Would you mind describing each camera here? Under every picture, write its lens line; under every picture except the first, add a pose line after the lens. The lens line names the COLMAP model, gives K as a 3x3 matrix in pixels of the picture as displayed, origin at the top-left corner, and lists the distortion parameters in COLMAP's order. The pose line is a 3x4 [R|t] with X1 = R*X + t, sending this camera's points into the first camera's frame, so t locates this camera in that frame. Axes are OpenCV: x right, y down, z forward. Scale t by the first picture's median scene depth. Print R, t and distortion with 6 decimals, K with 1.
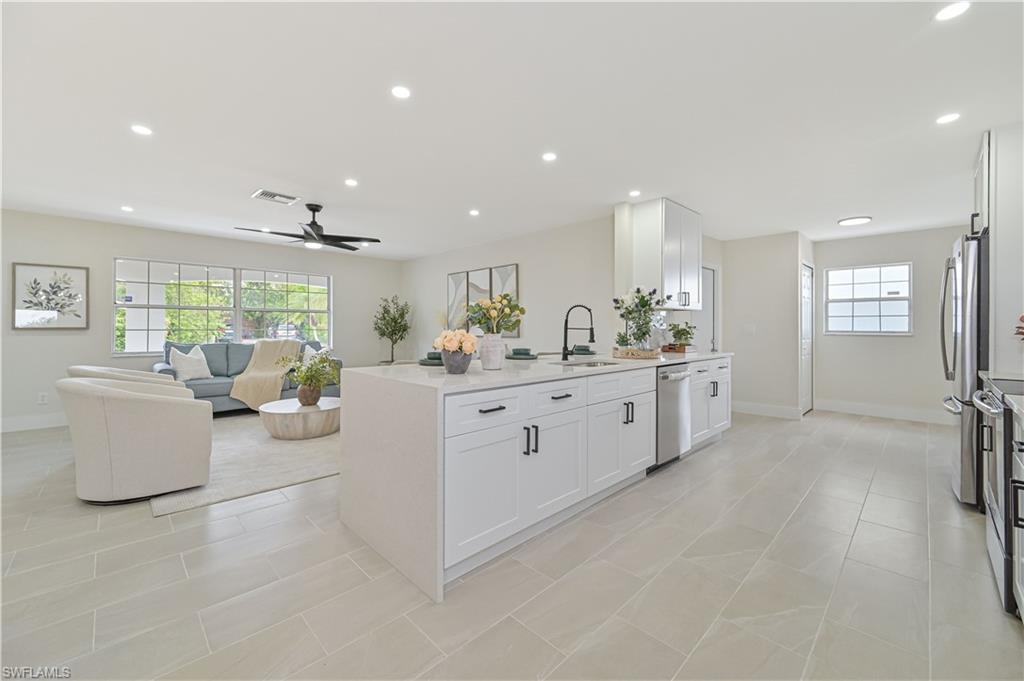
lens RADIAL K [[410.6, 0, 511.2], [0, 410.6, 326.8], [0, 0, 1]] dist [0.001325, 0.000216]
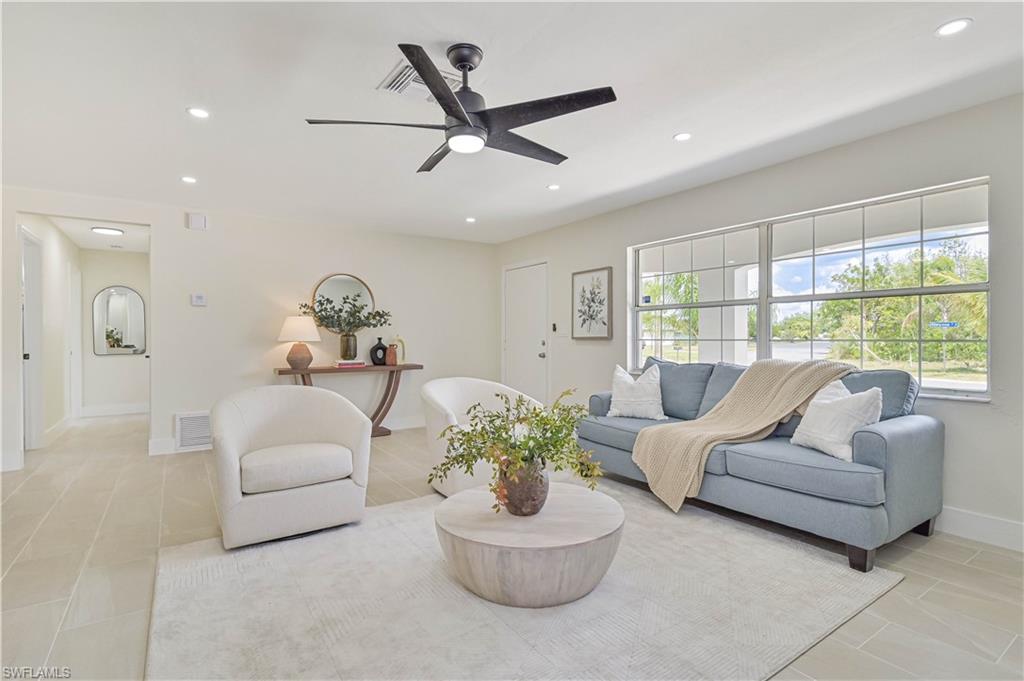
lens RADIAL K [[494.3, 0, 513.1], [0, 494.3, 338.4], [0, 0, 1]] dist [-0.000444, -0.000235]
pose [[-0.175300, -0.002563, -0.984512, 0.025493], [0.001203, 0.999995, -0.002818, 0.008627], [0.984514, -0.001679, -0.175296, 1.067128]]
